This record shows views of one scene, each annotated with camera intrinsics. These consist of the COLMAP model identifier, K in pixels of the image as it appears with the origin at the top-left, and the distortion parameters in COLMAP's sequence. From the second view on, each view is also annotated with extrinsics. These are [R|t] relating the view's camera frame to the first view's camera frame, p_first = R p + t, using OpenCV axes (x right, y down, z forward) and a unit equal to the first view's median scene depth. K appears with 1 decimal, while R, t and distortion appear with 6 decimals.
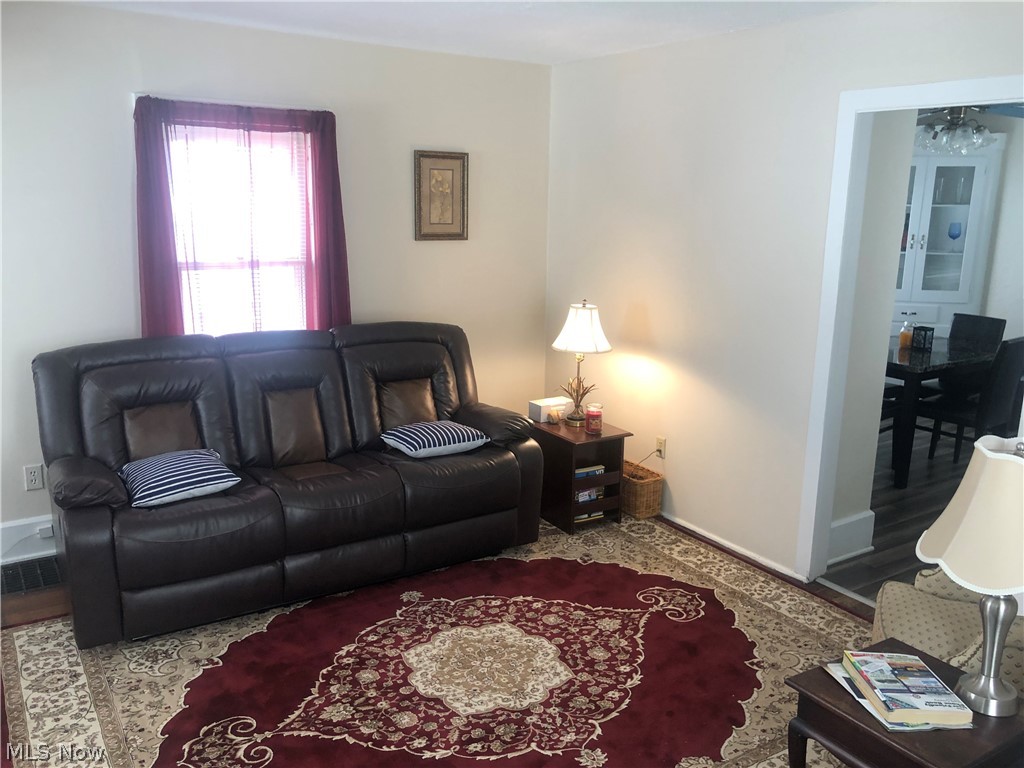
lens RADIAL K [[834.8, 0, 512.1], [0, 834.8, 385.1], [0, 0, 1]] dist [0.009119, 0.007862]
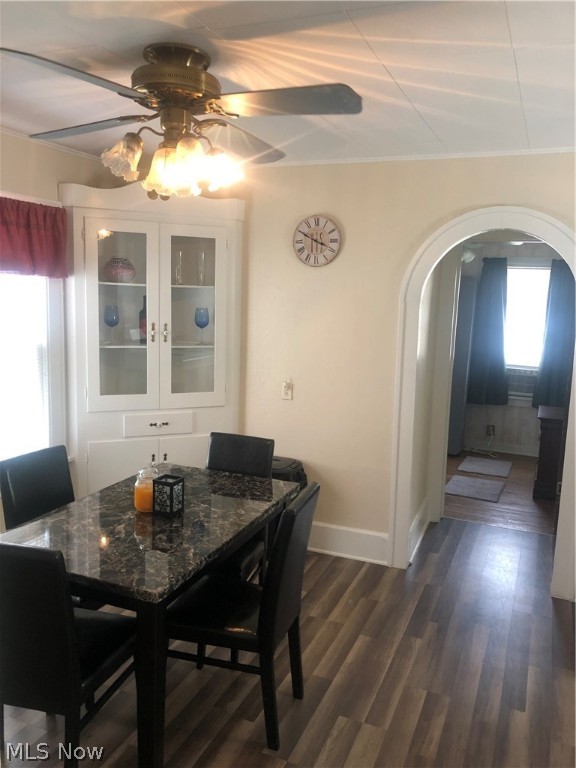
lens RADIAL K [[626.1, 0, 291.1], [0, 626.1, 389.2], [0, 0, 1]] dist [0.009119, 0.007862]
pose [[0.821483, -0.074267, 0.565375, 0.282600], [0.105091, 0.994217, -0.022097, -0.104319], [-0.560465, 0.077568, 0.824538, 0.513778]]
